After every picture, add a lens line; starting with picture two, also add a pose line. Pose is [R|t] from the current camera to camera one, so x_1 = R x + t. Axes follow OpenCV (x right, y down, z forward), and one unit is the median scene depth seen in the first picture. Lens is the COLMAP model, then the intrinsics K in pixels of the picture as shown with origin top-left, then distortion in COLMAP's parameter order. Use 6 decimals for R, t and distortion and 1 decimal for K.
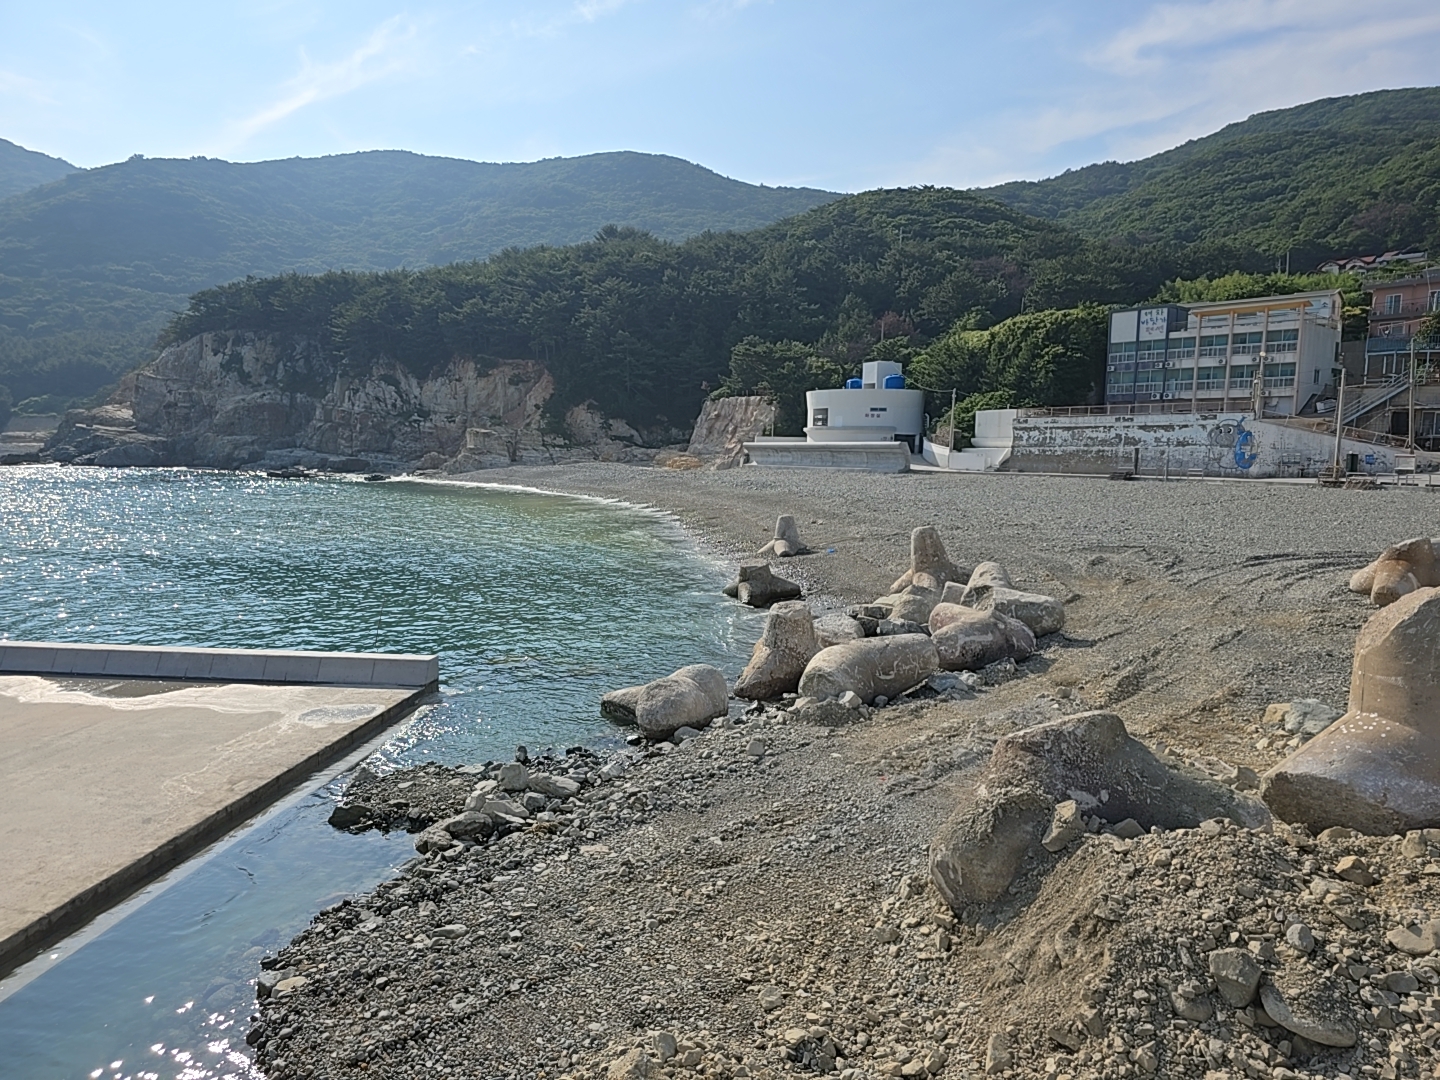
lens RADIAL K [[965.3, 0, 720.0], [0, 965.3, 540.0], [0, 0, 1]] dist [0.074132, -0.067638]
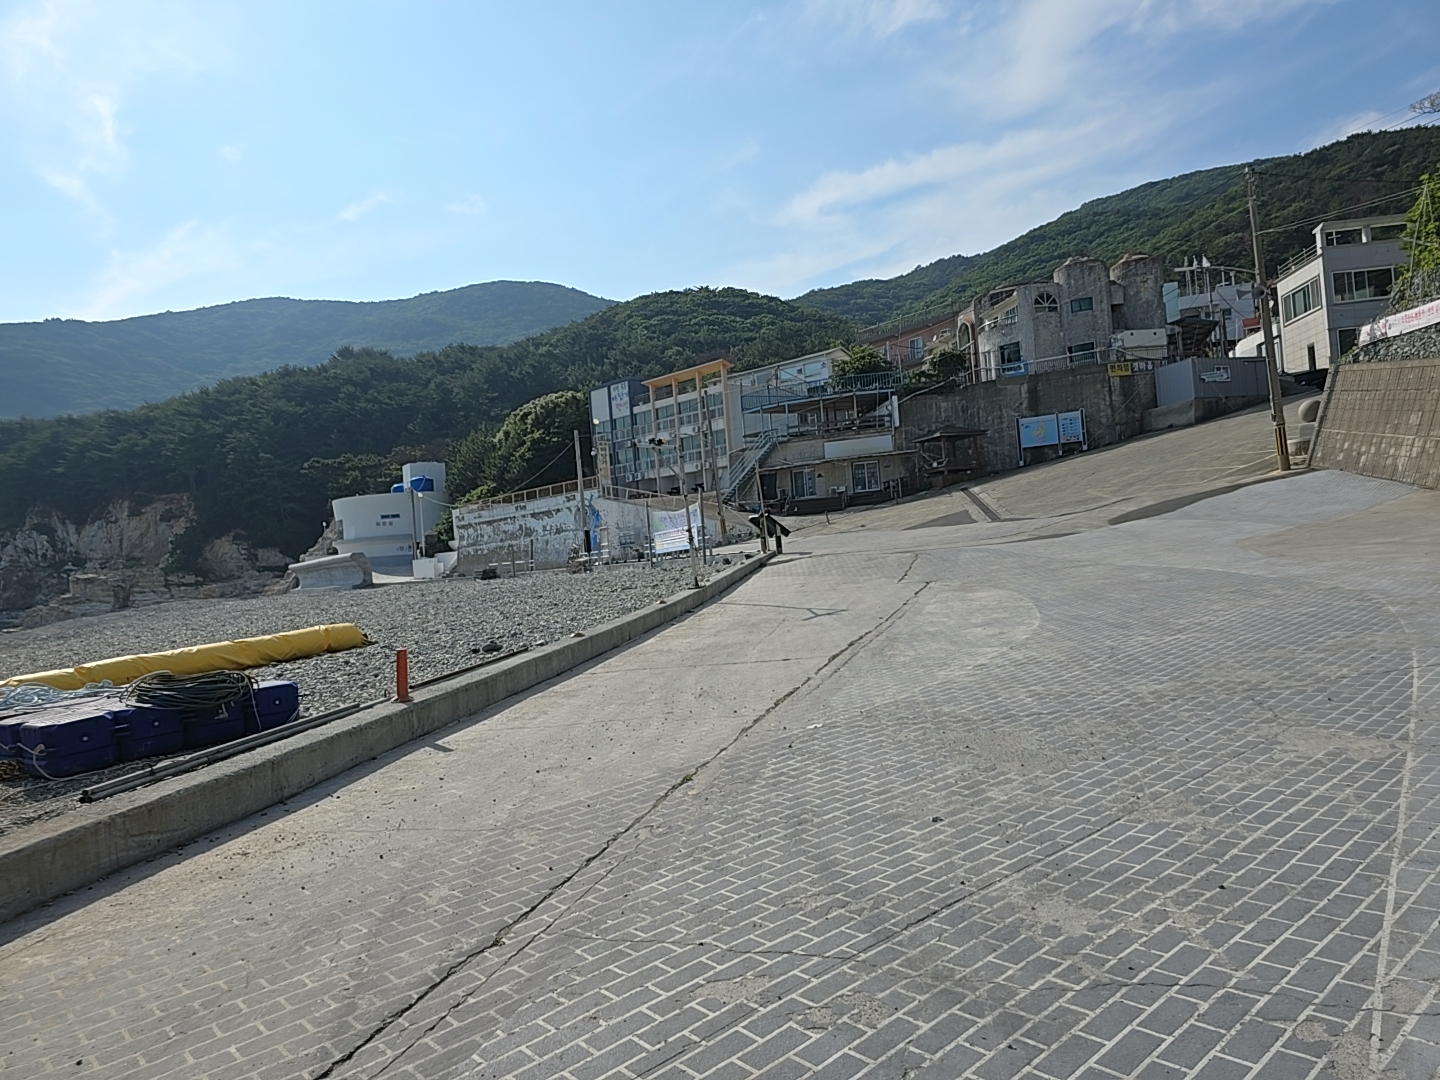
lens RADIAL K [[965.3, 0, 720.0], [0, 965.3, 540.0], [0, 0, 1]] dist [0.074132, -0.067638]
pose [[0.994496, -0.090474, 0.052836, 0.219726], [0.095808, 0.989400, -0.109130, 0.006348], [-0.042403, 0.113592, 0.992622, 0.057702]]
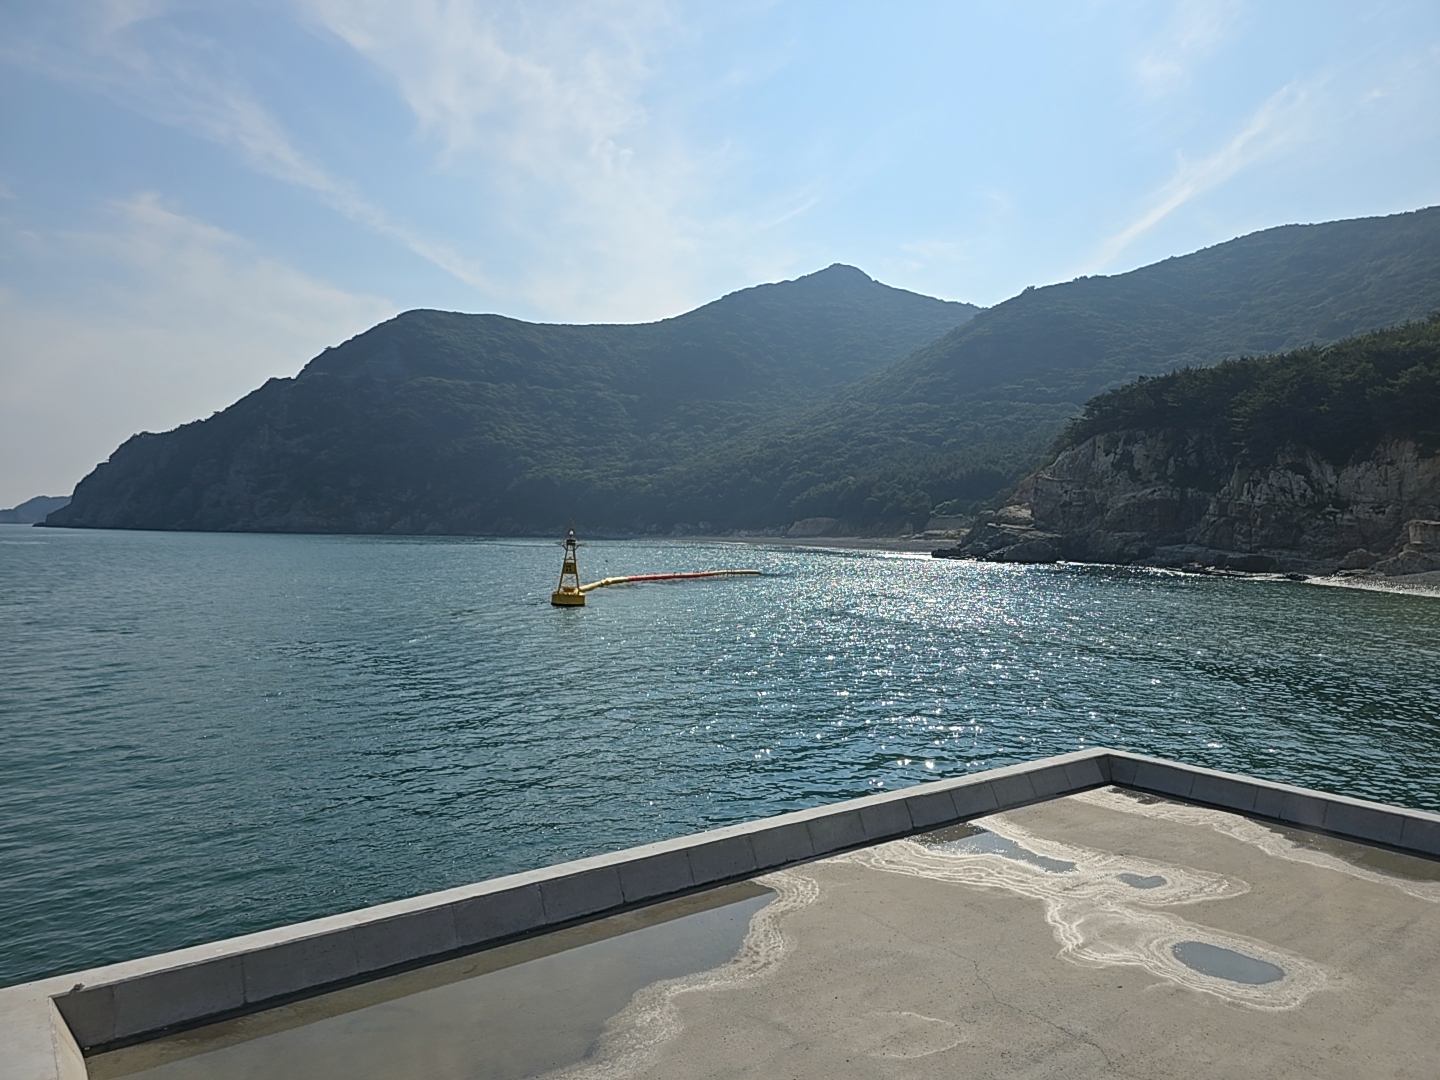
lens RADIAL K [[965.3, 0, 720.0], [0, 965.3, 540.0], [0, 0, 1]] dist [0.074132, -0.067638]
pose [[0.681820, -0.001516, -0.731518, -0.037143], [-0.068894, 0.995420, -0.066276, -0.001826], [0.728269, 0.095585, 0.678593, 0.004651]]
